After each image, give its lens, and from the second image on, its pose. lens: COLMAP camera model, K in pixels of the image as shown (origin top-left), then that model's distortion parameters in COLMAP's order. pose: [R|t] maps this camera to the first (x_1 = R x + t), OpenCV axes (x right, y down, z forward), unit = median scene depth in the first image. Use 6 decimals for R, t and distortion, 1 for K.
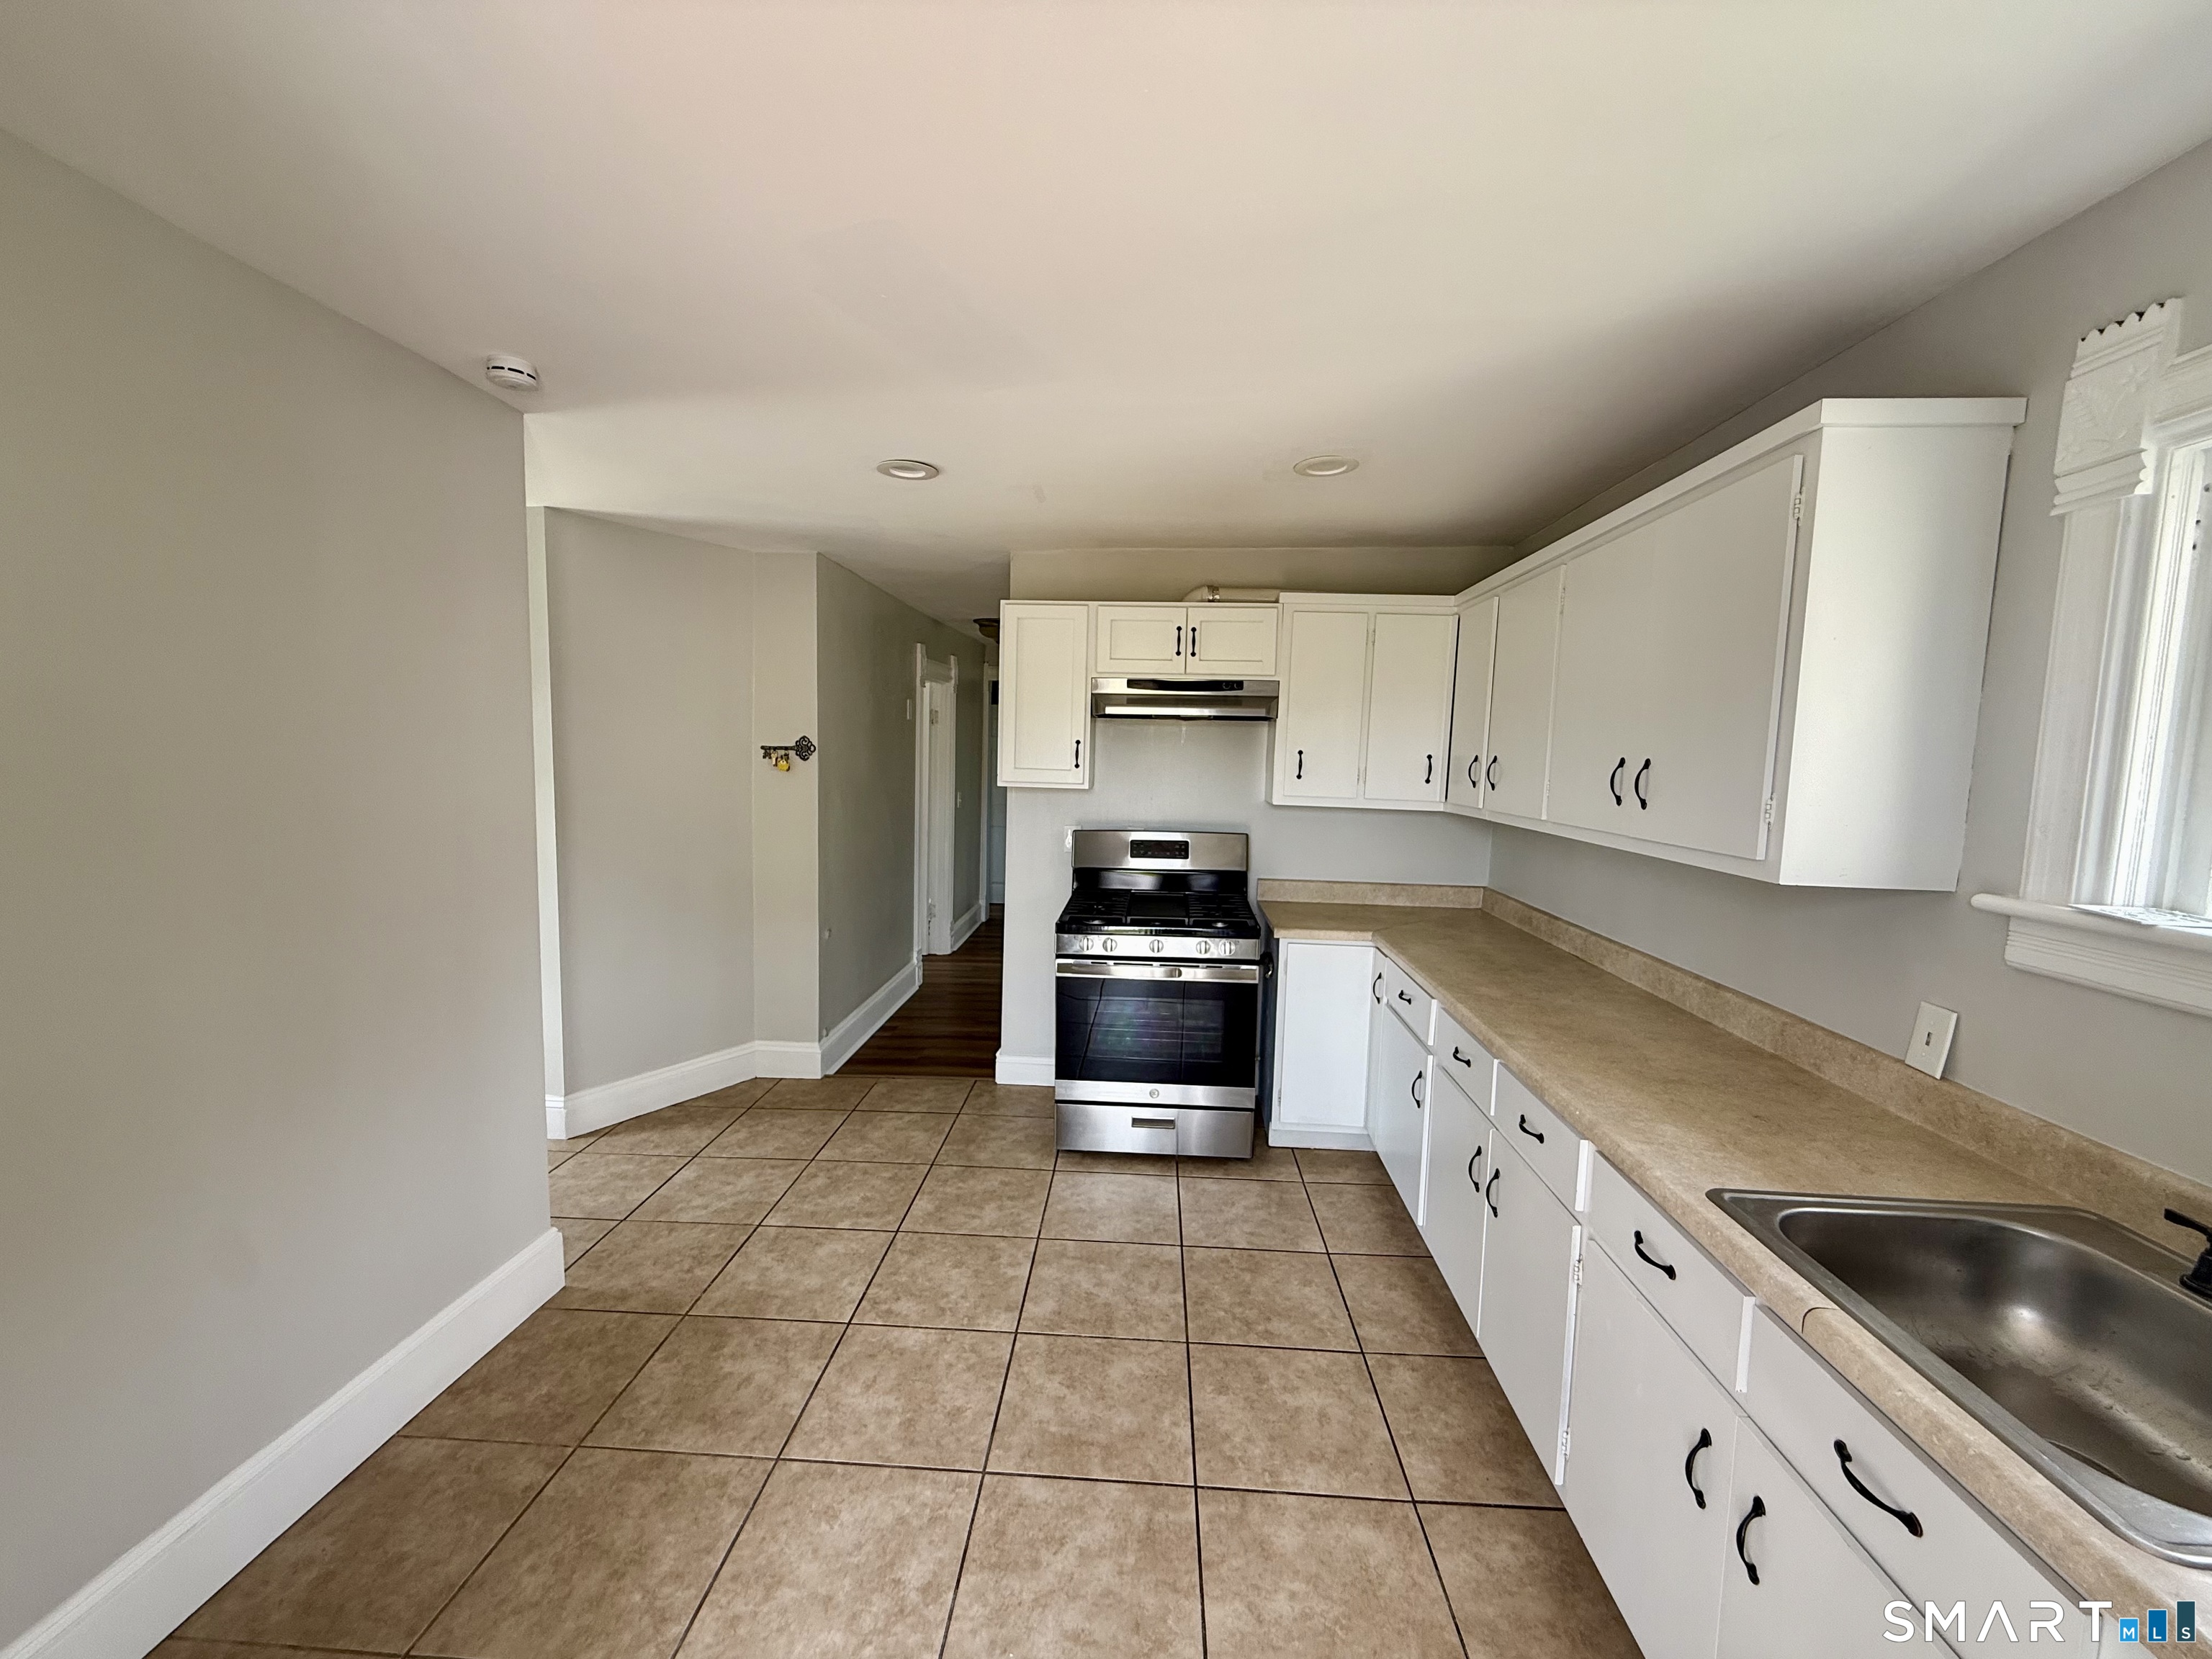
lens RADIAL K [[884.1, 0, 1101.1], [0, 884.1, 835.7], [0, 0, 1]] dist [-0.021420, 0.002650]
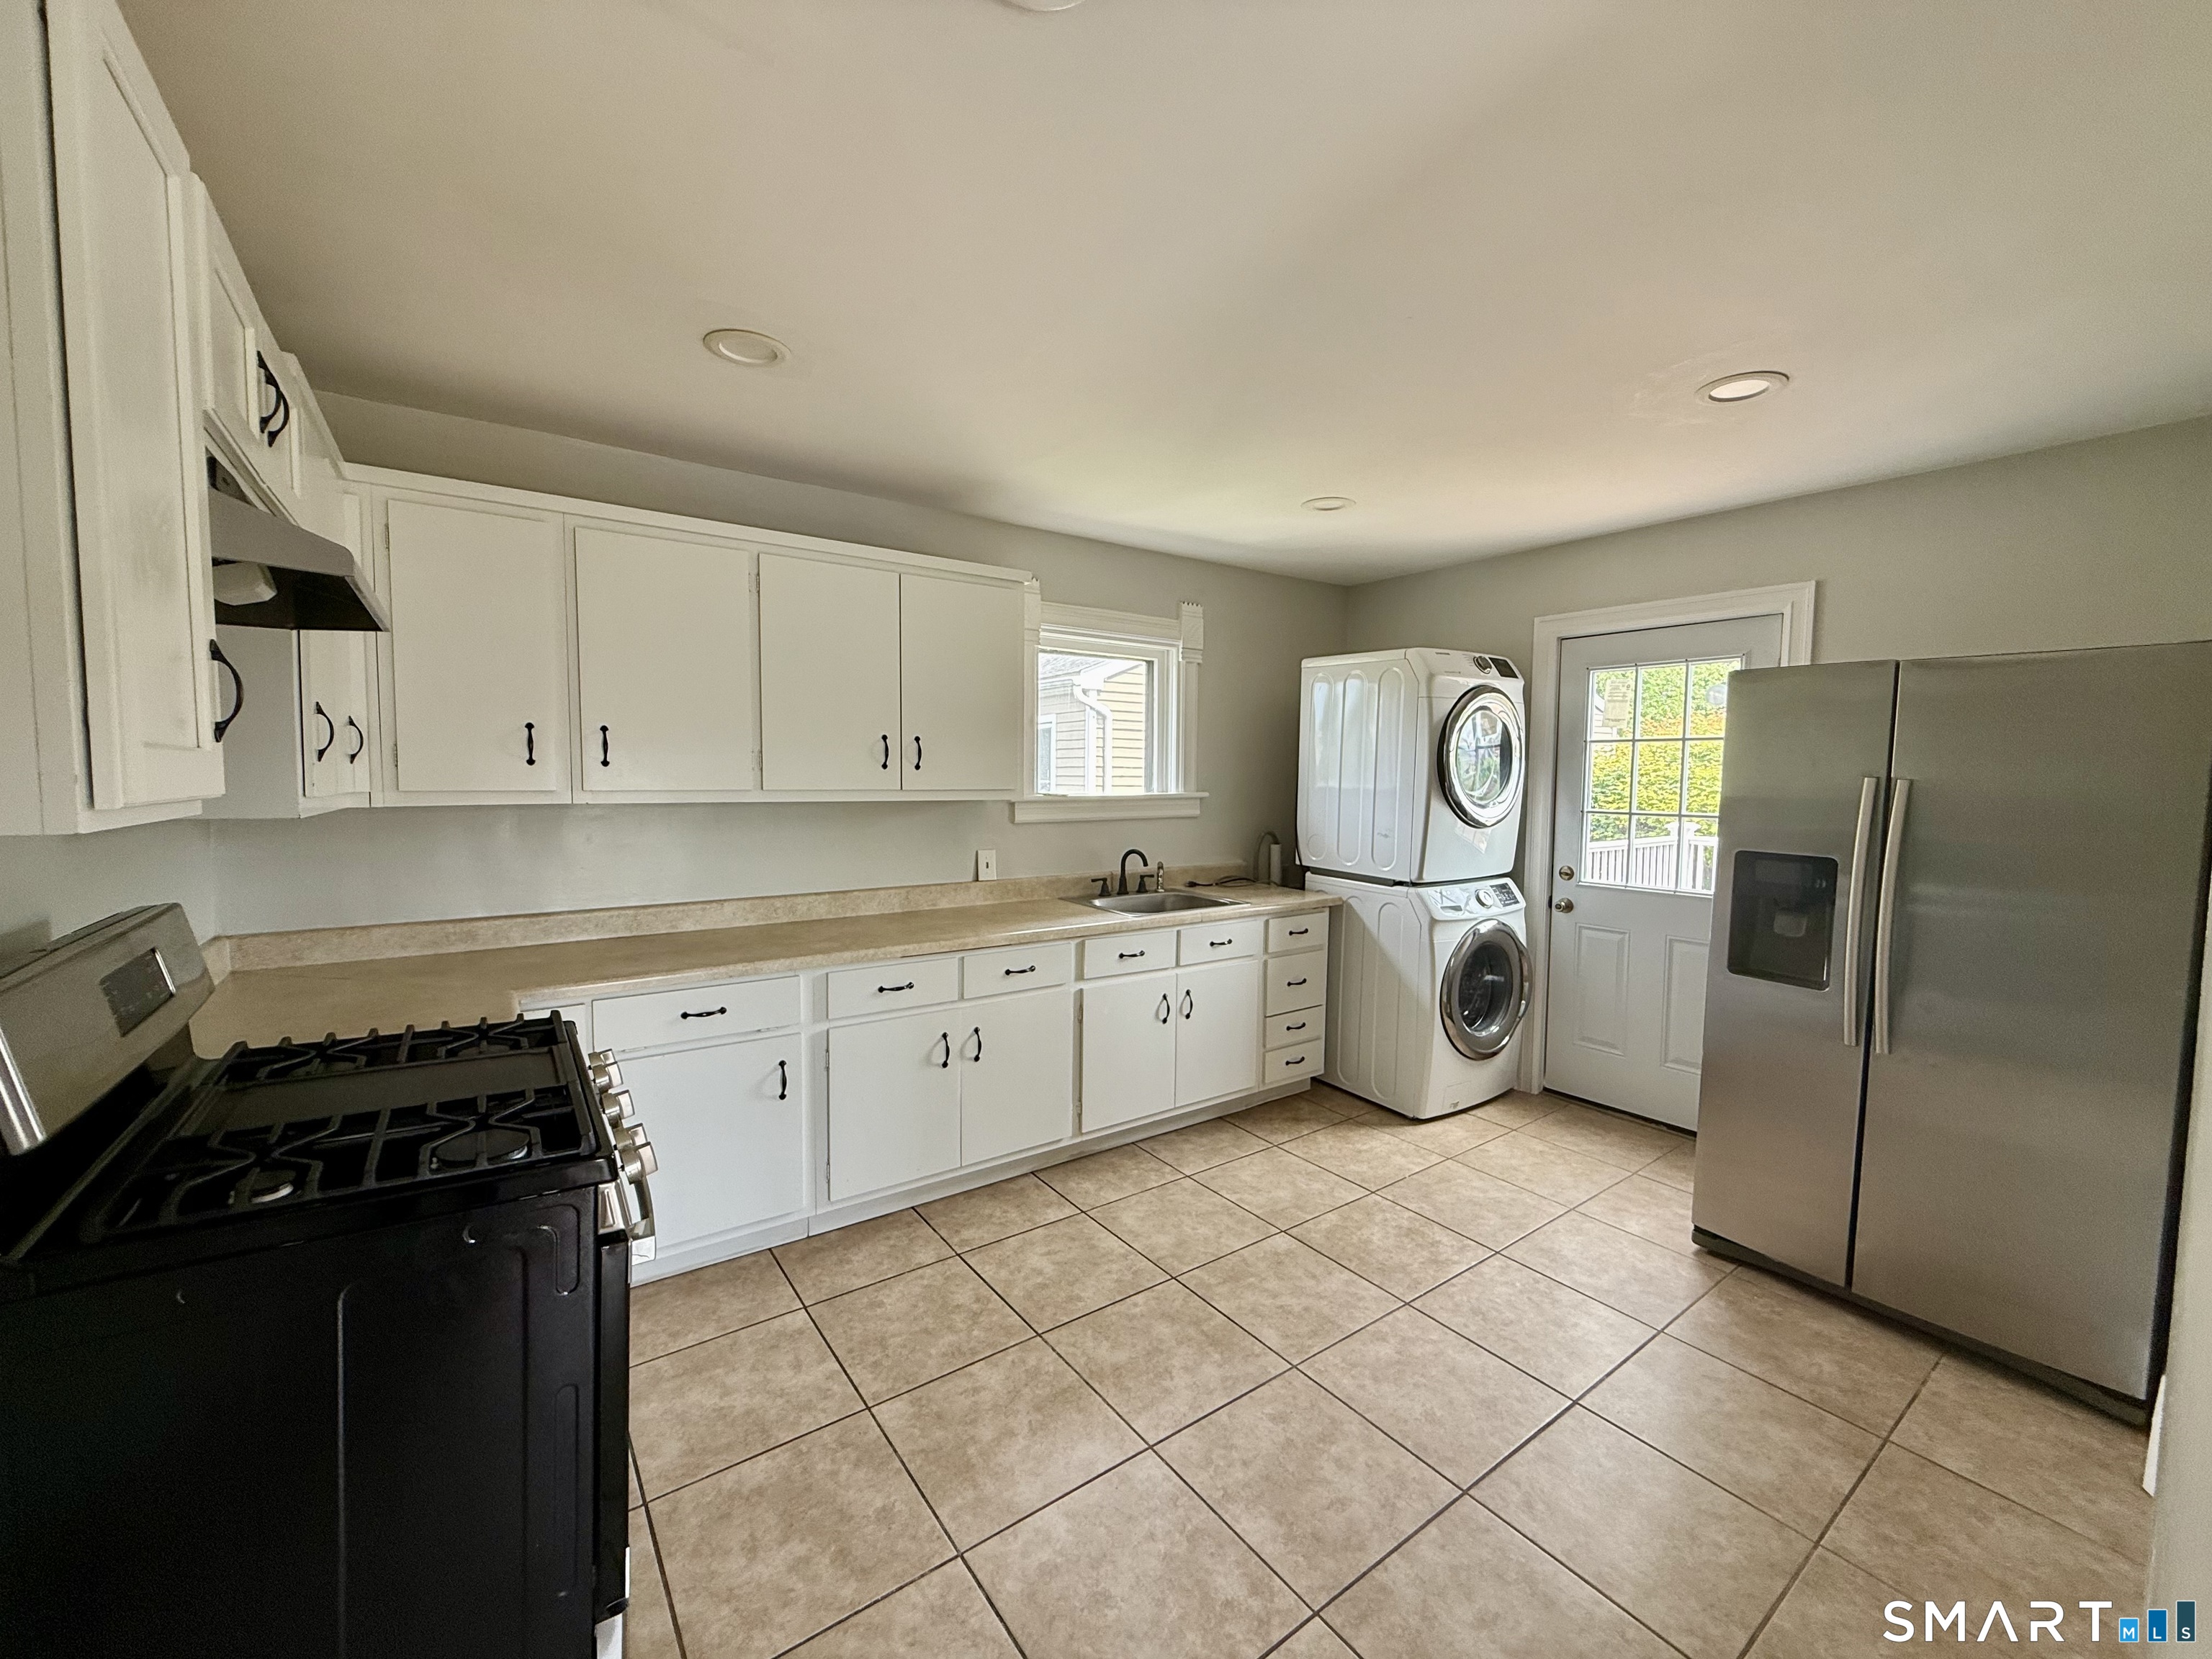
lens RADIAL K [[884.1, 0, 1094.3], [0, 884.1, 821.5], [0, 0, 1]] dist [-0.021420, 0.002650]
pose [[-0.634592, -0.072988, 0.769393, -0.685639], [0.052246, 0.989202, 0.136933, -0.122703], [-0.771079, 0.127095, -0.623926, 1.573713]]
